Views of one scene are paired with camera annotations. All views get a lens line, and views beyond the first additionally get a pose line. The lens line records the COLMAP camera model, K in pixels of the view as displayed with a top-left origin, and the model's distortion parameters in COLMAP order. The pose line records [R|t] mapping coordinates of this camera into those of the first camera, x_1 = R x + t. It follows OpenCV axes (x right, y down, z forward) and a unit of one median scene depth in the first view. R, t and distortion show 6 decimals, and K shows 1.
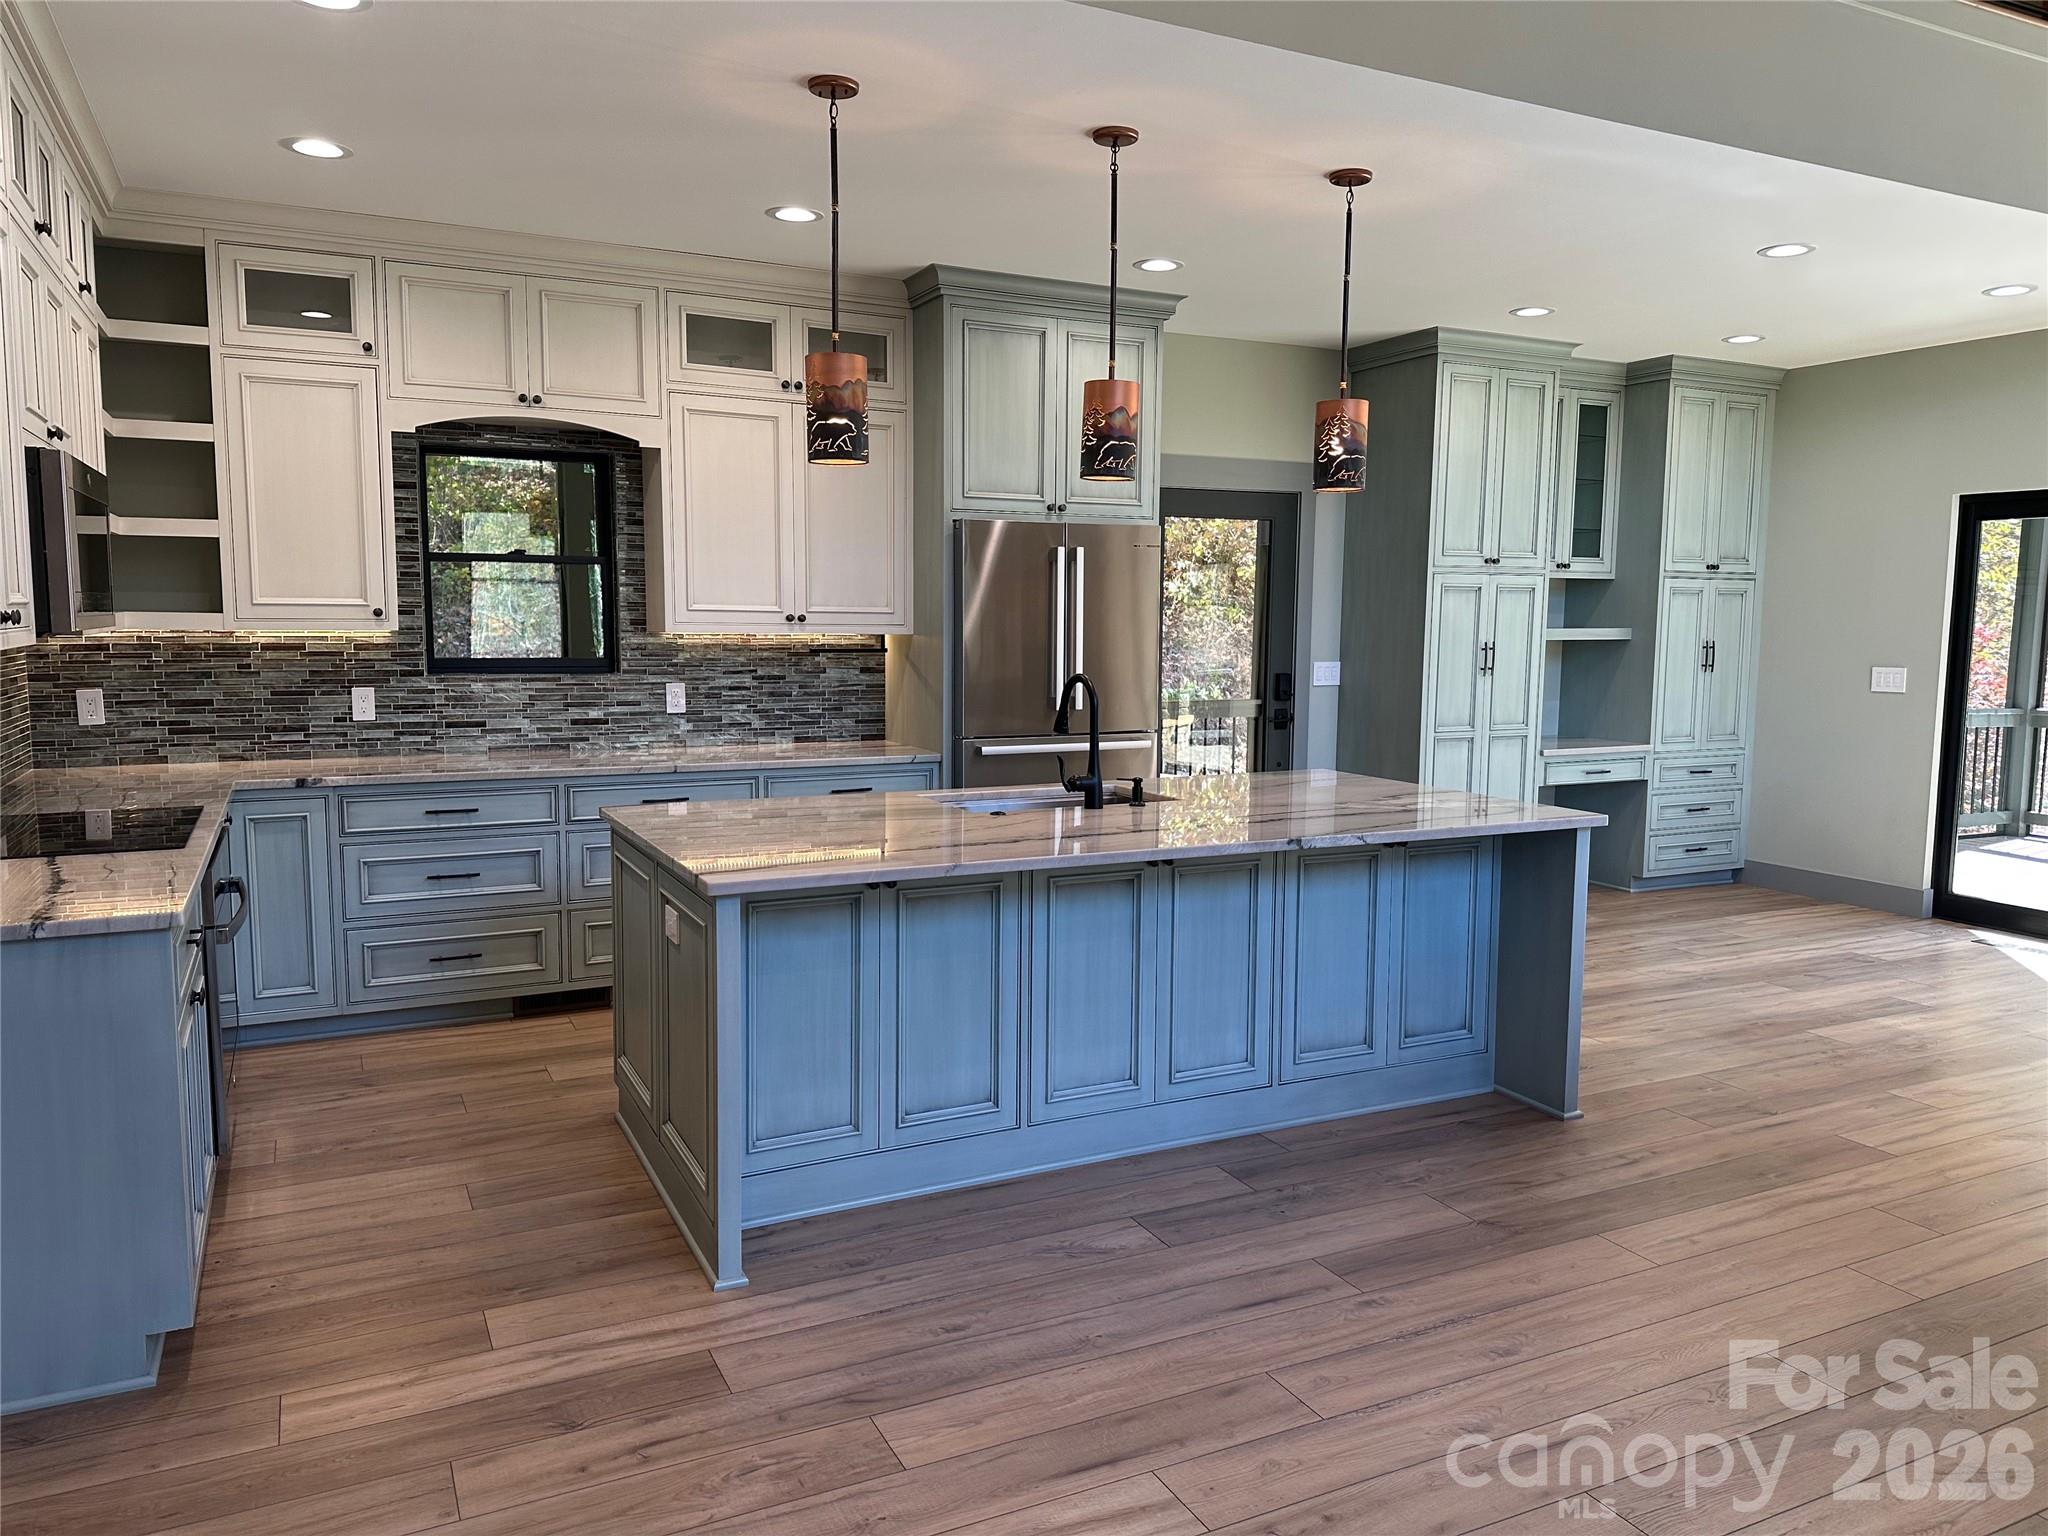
lens RADIAL K [[1418.8, 0, 1024.0], [0, 1418.8, 768.0], [0, 0, 1]] dist [0.136994, -0.237388]
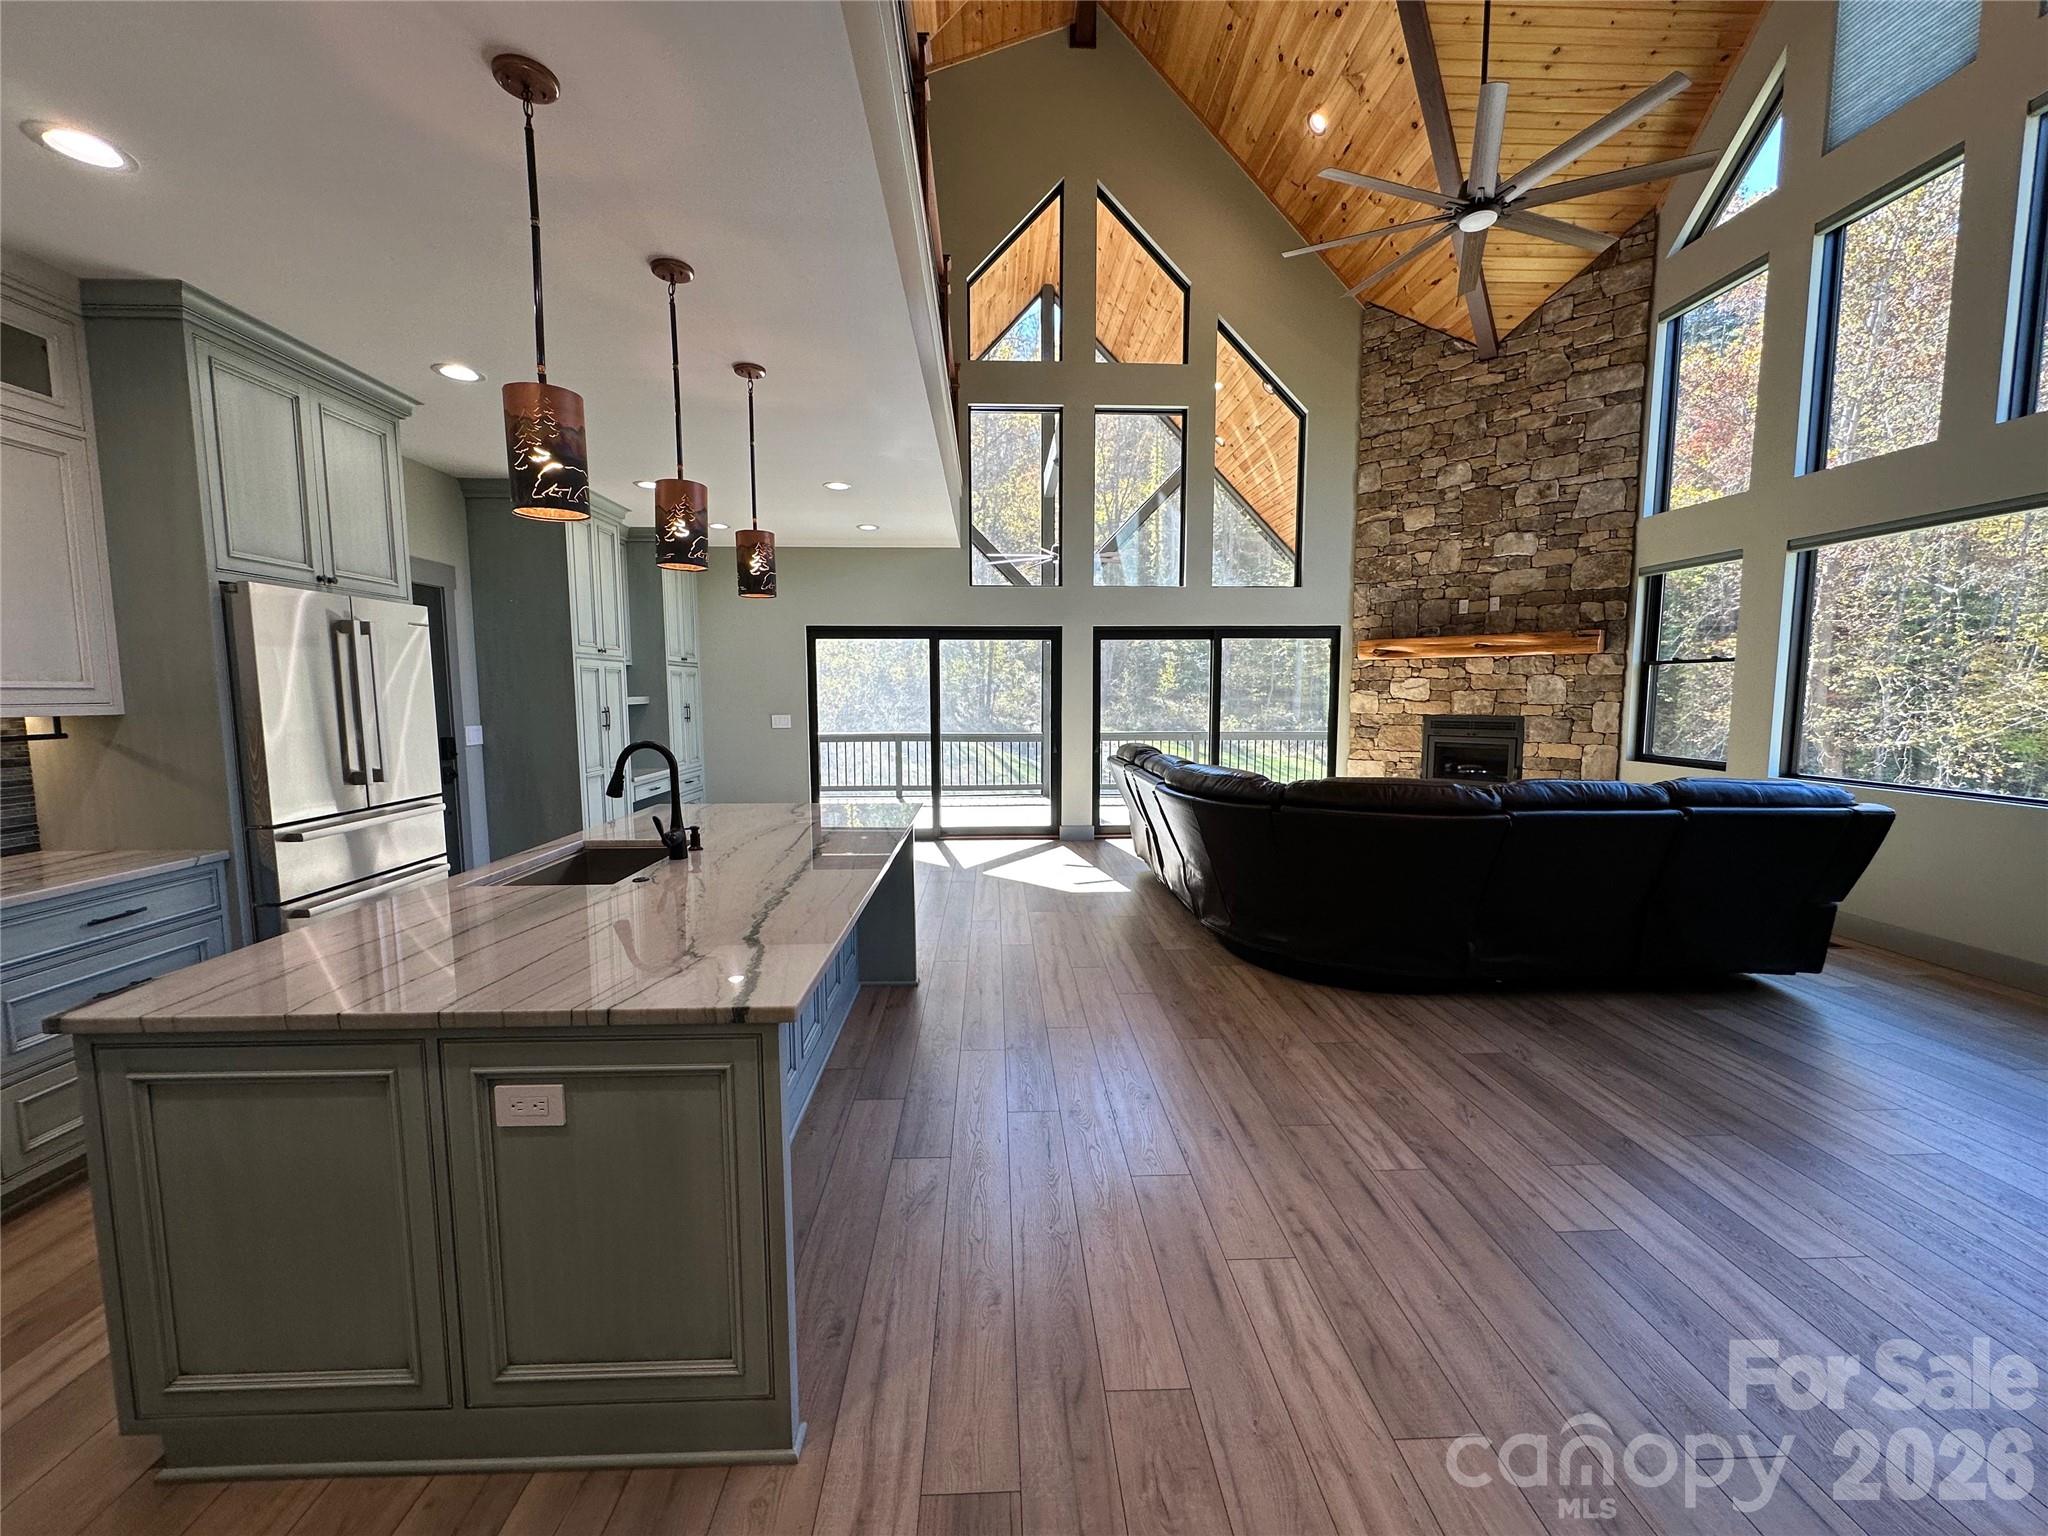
lens RADIAL K [[816.5, 0, 1021.1], [0, 816.5, 770.3], [0, 0, 1]] dist [-0.001502, 0.000087]
pose [[0.408149, -0.098791, 0.907554, -0.341675], [0.104889, 0.992619, 0.060879, -0.041791], [-0.906870, 0.070345, 0.415498, 0.388031]]
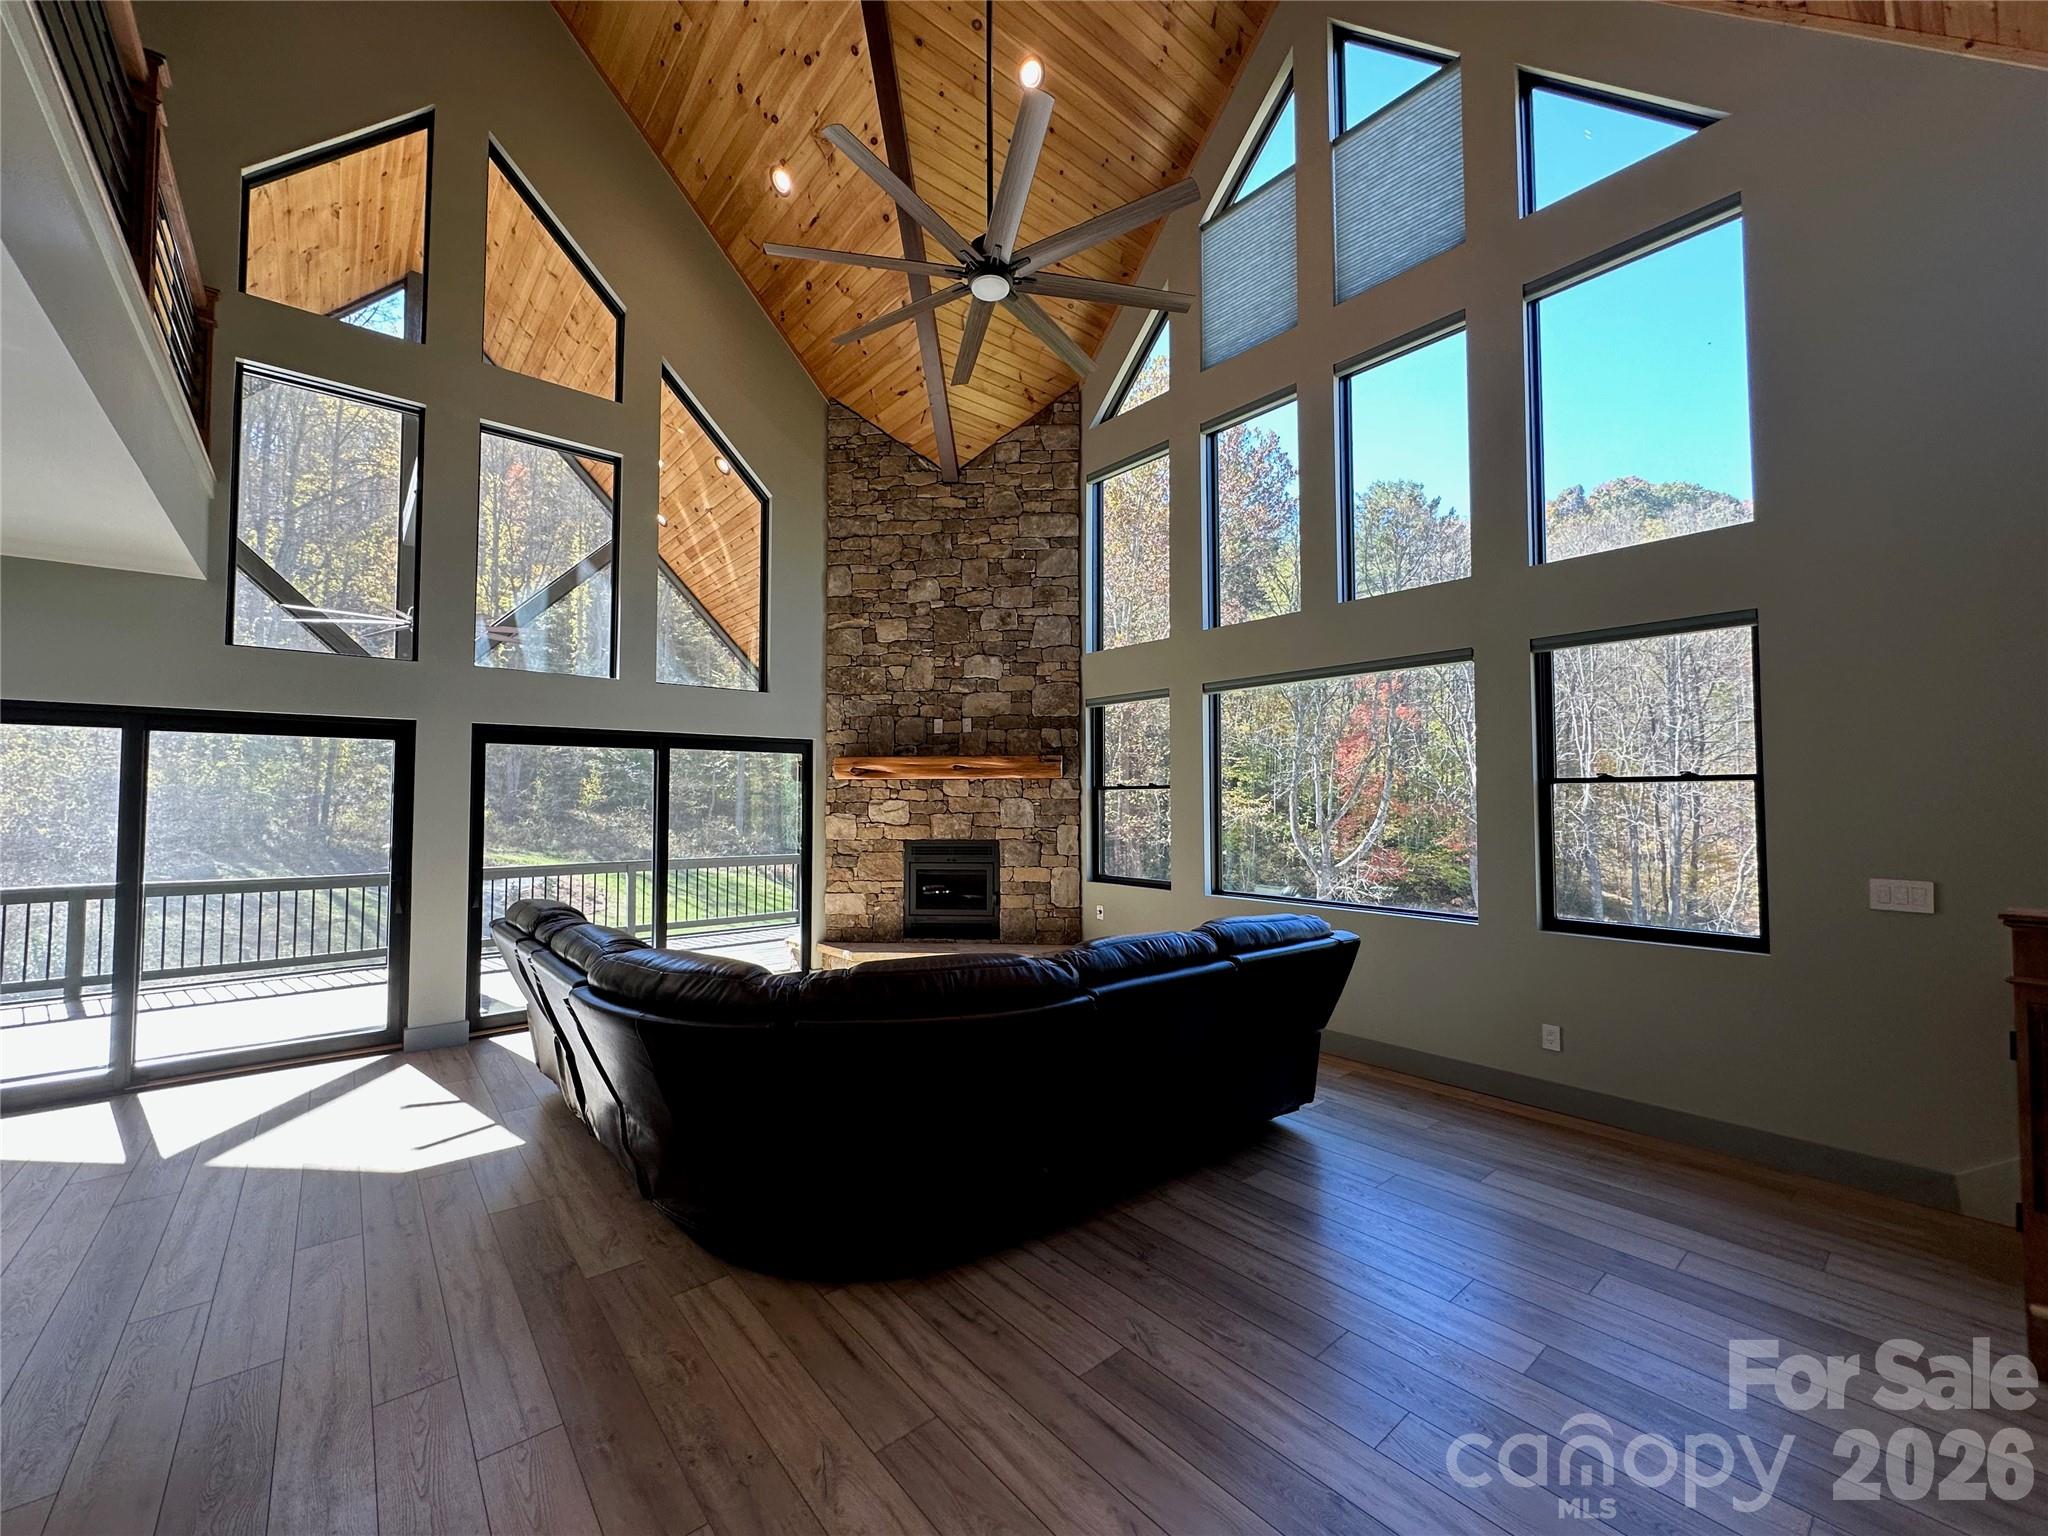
lens RADIAL K [[816.5, 0, 1021.1], [0, 816.5, 770.3], [0, 0, 1]] dist [-0.001502, 0.000087]
pose [[-0.237321, 0.027472, 0.971043, -0.064183], [0.104134, 0.994560, -0.002687, -0.065475], [-0.965834, 0.100481, -0.238890, 0.455444]]
